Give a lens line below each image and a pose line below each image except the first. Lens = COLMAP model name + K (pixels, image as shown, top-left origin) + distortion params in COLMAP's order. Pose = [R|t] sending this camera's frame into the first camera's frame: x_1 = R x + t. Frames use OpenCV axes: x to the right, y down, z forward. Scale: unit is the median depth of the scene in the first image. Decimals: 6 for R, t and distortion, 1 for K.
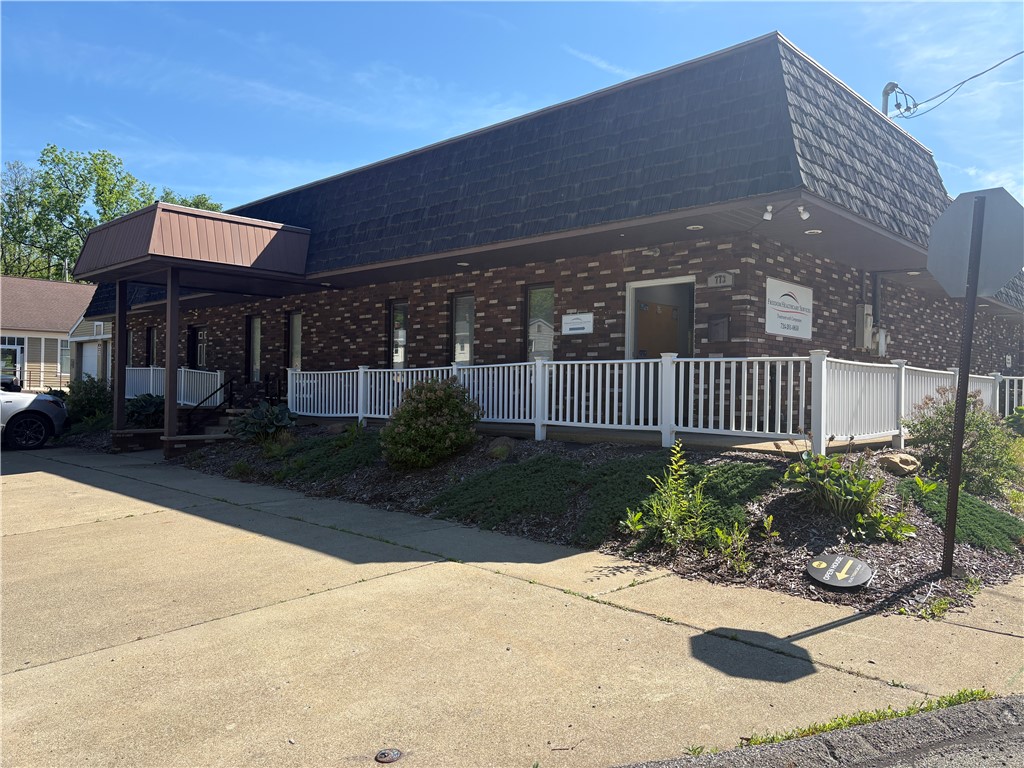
lens RADIAL K [[754.6, 0, 512.0], [0, 754.6, 384.0], [0, 0, 1]] dist [0.060873, -0.075108]
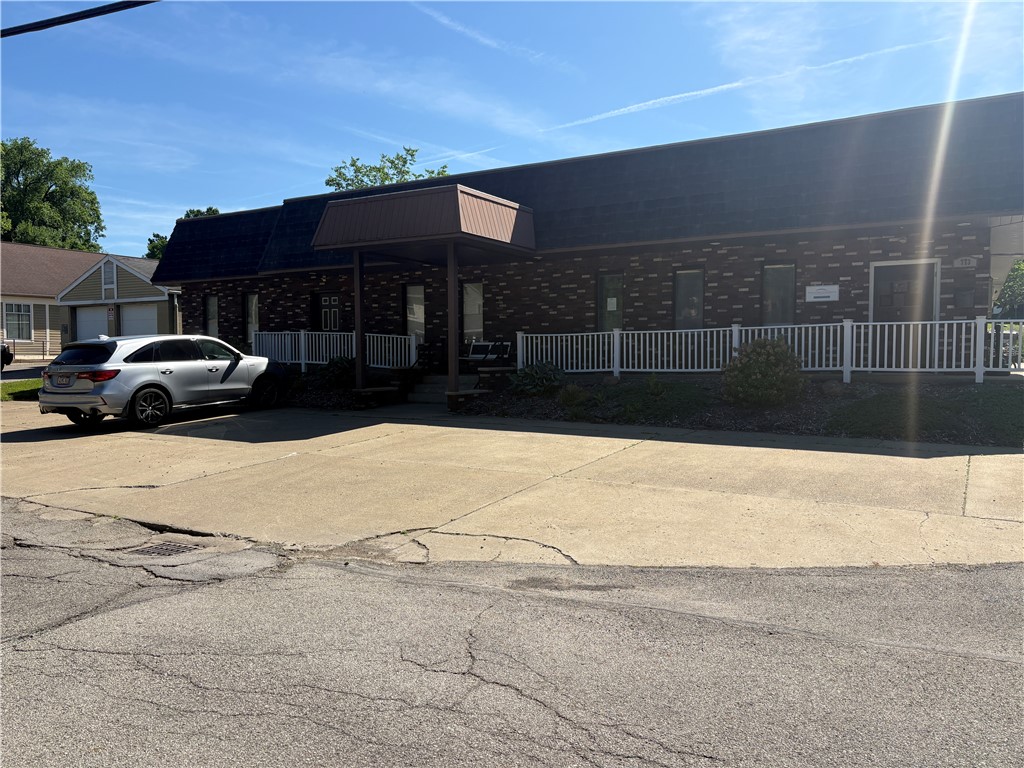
lens RADIAL K [[762.1, 0, 506.5], [0, 762.1, 387.8], [0, 0, 1]] dist [0.072819, -0.090067]
pose [[0.974052, -0.025482, 0.224885, -0.753665], [0.013424, 0.998397, 0.054984, 0.000821], [-0.225926, -0.050538, 0.972833, -0.159334]]
